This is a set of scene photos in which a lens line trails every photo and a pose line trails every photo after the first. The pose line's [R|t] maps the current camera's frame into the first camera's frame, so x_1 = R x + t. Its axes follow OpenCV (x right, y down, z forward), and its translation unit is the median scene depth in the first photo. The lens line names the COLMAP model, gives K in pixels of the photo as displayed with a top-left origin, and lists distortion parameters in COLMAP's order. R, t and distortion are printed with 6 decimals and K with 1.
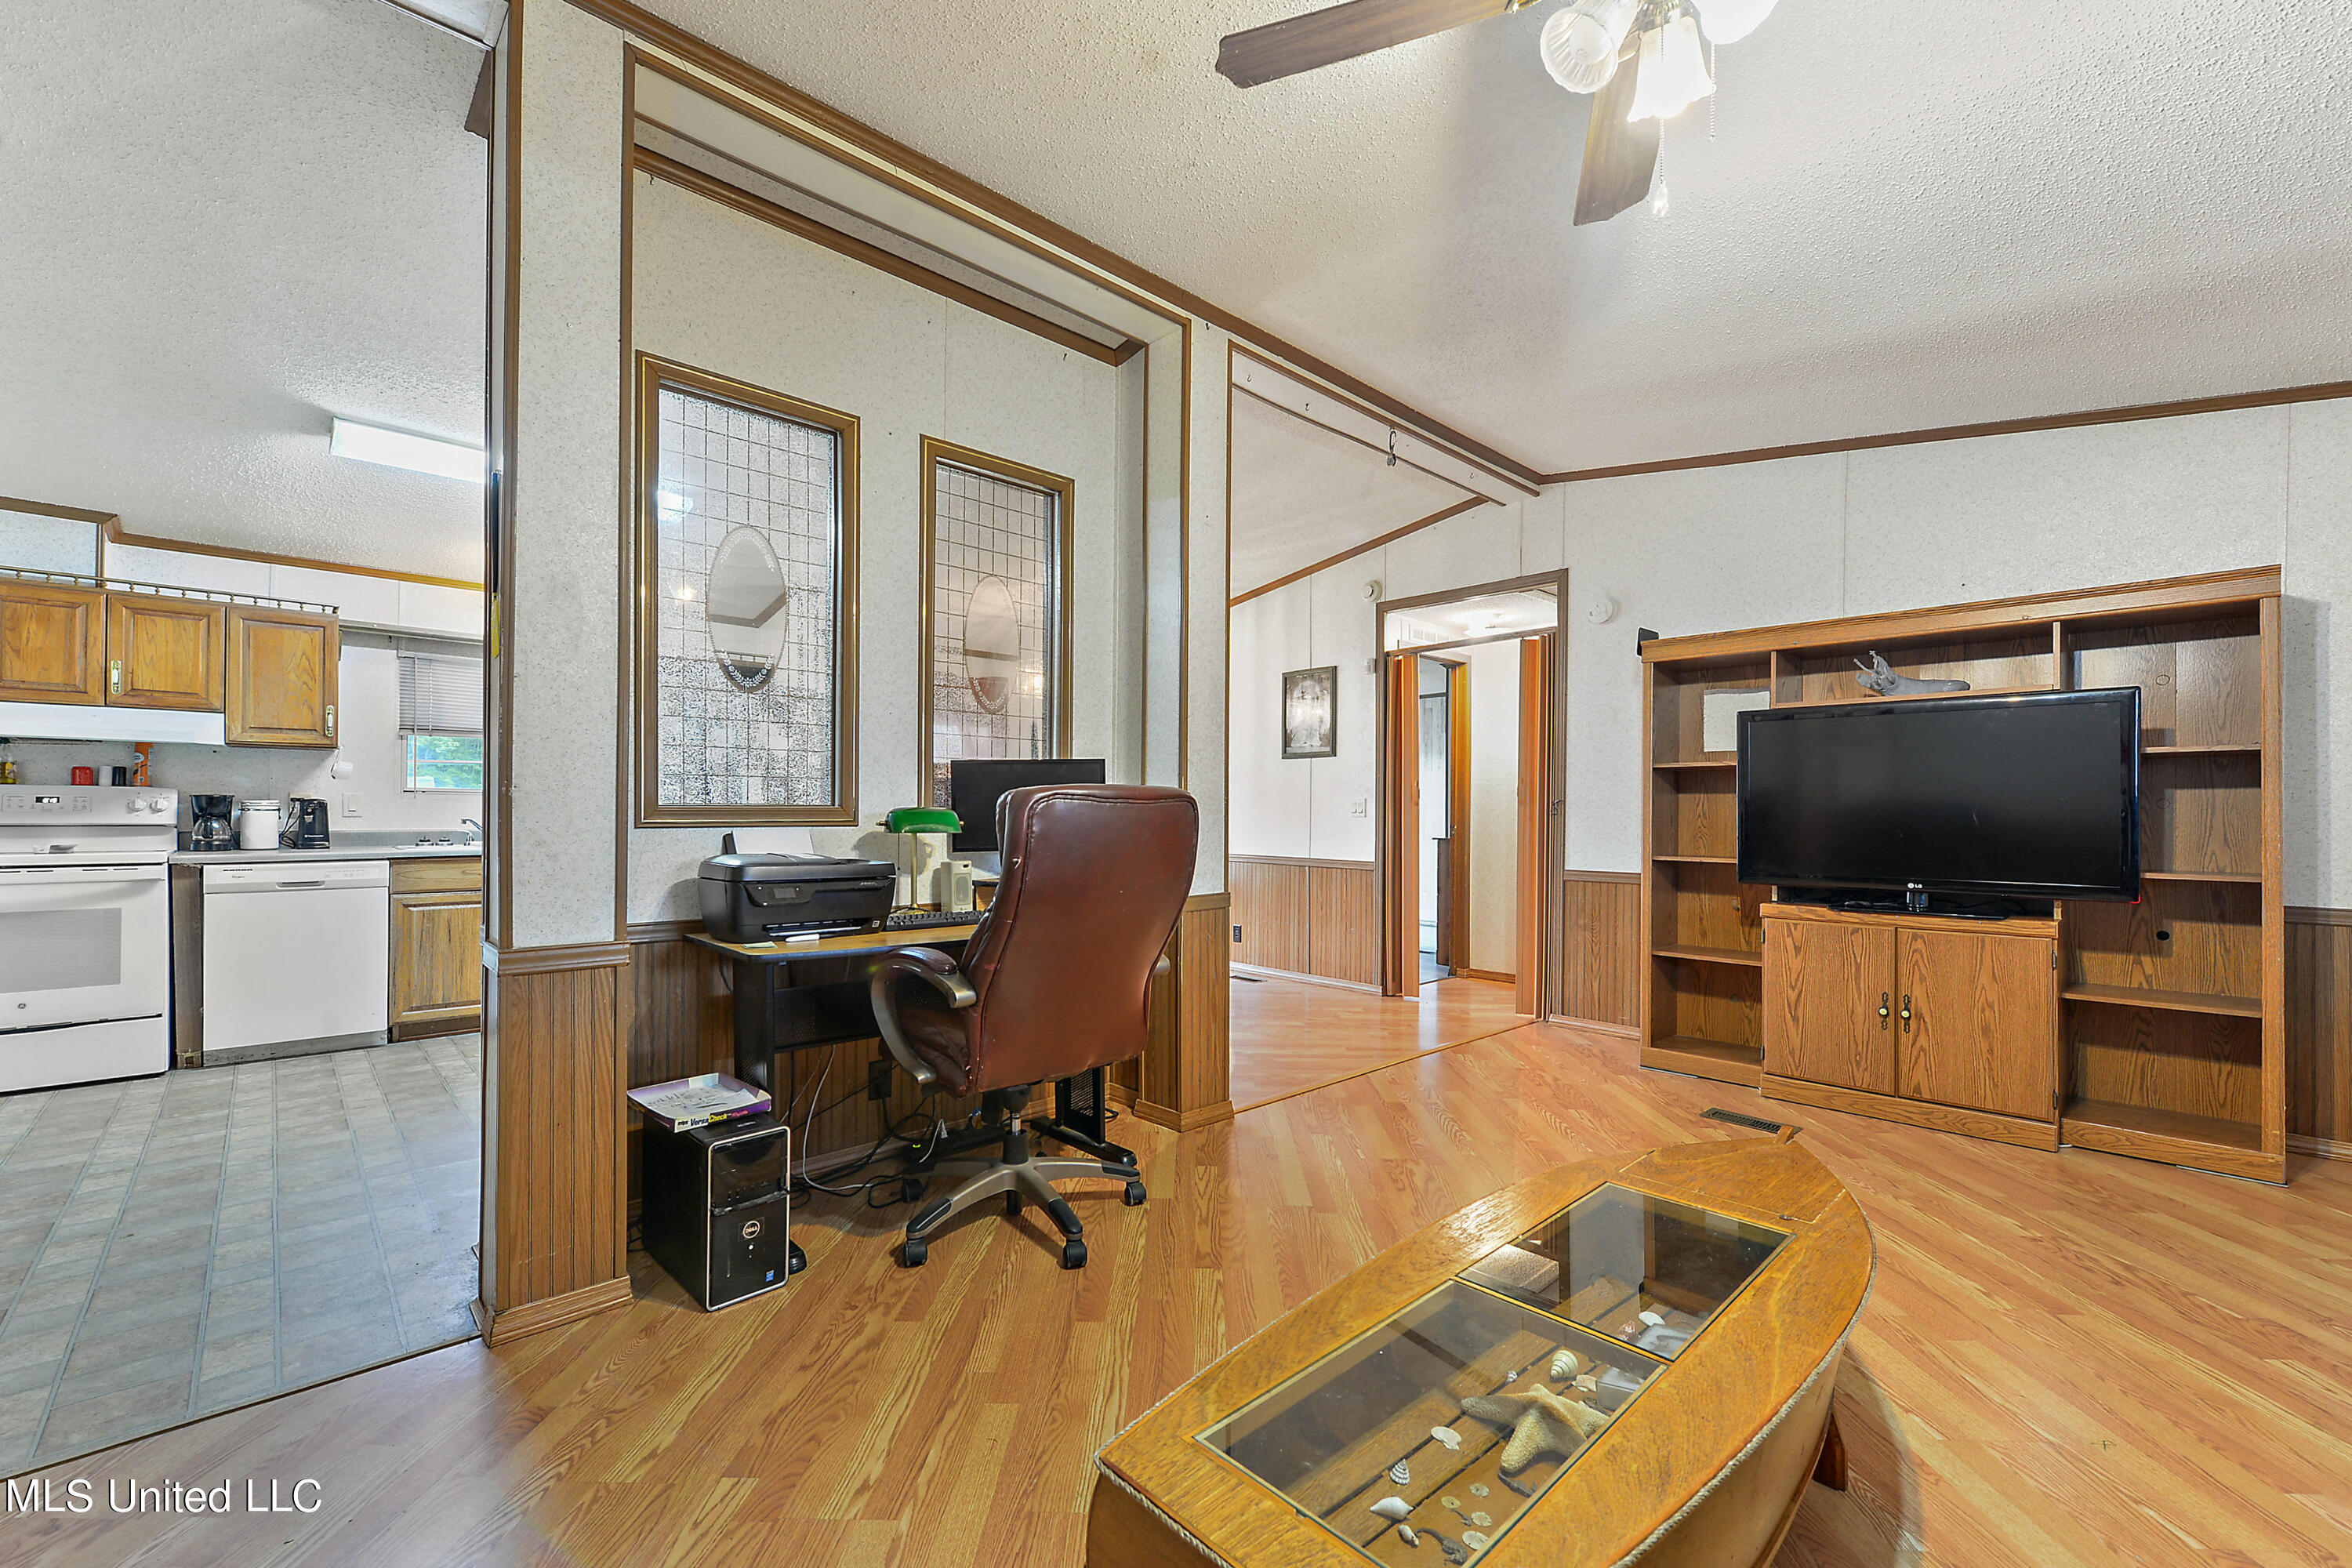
lens RADIAL K [[985.2, 0, 1160.8], [0, 985.2, 813.2], [0, 0, 1]] dist [0.011999, -0.000001]
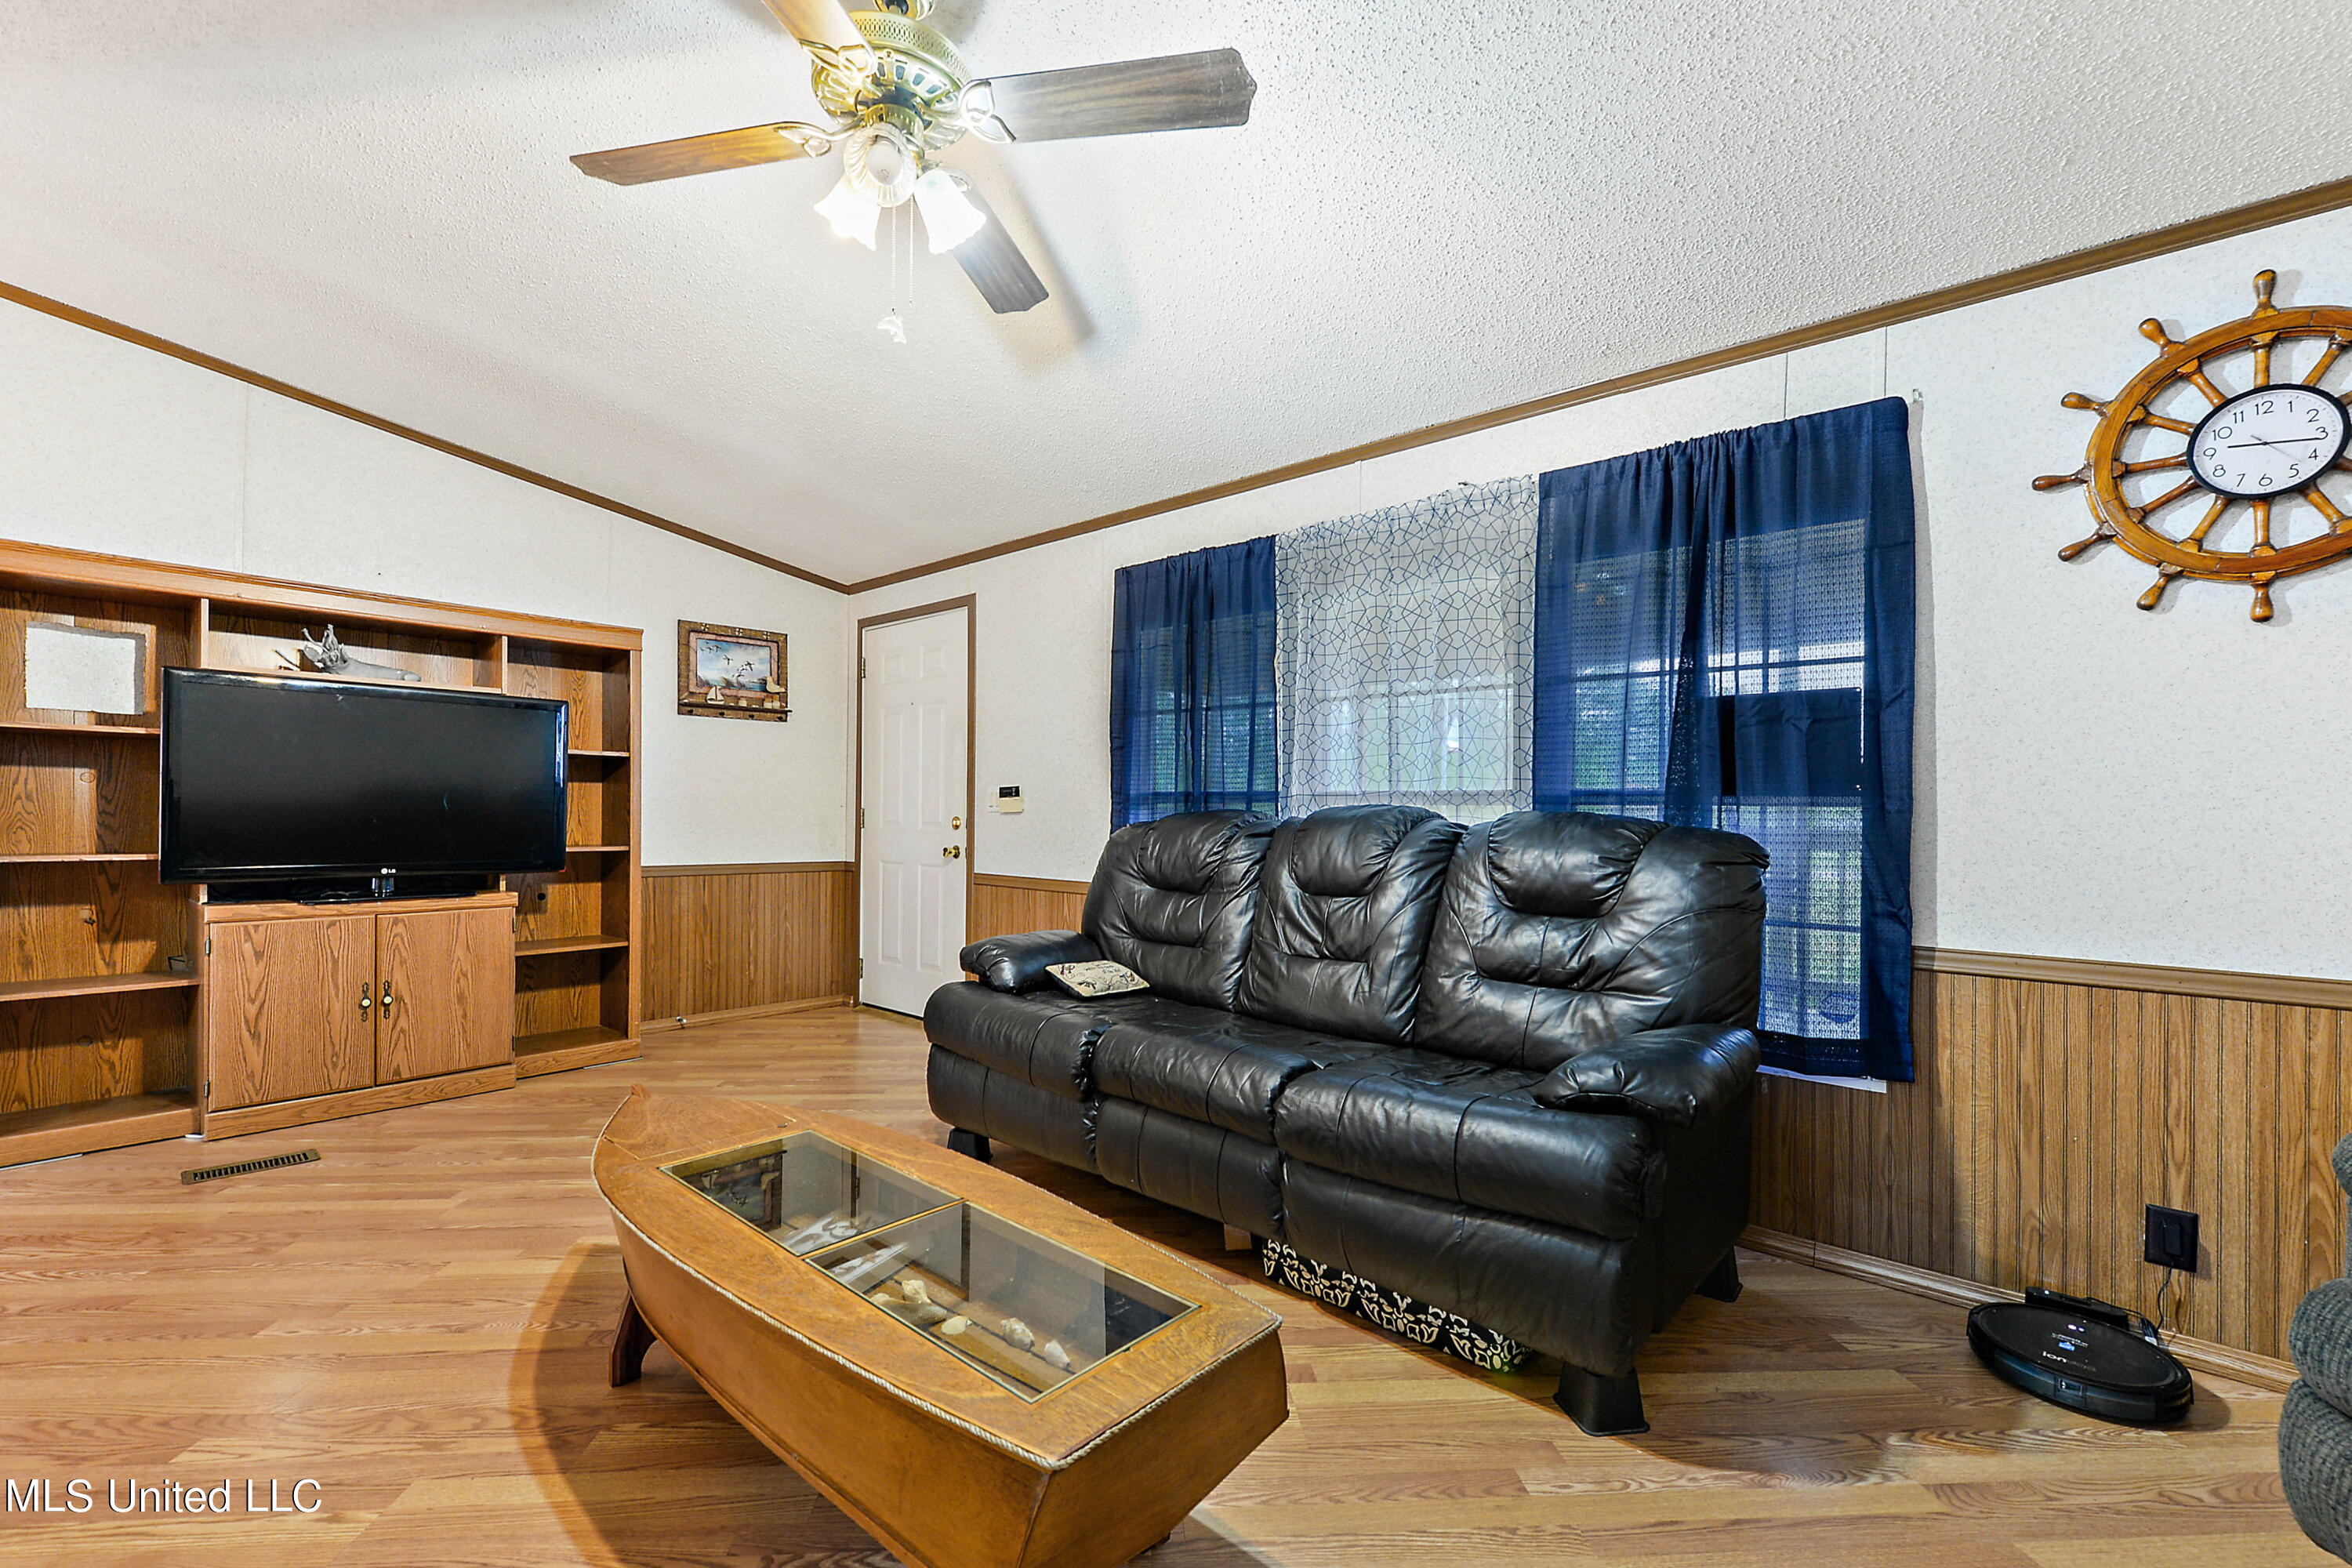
lens RADIAL K [[985.2, 0, 1160.0], [0, 985.2, 818.6], [0, 0, 1]] dist [0.011999, -0.000001]
pose [[-0.086608, -0.011059, 0.996181, -0.848353], [-0.011682, 0.999881, 0.010084, 0.003638], [-0.996174, -0.010764, -0.086727, 0.877033]]
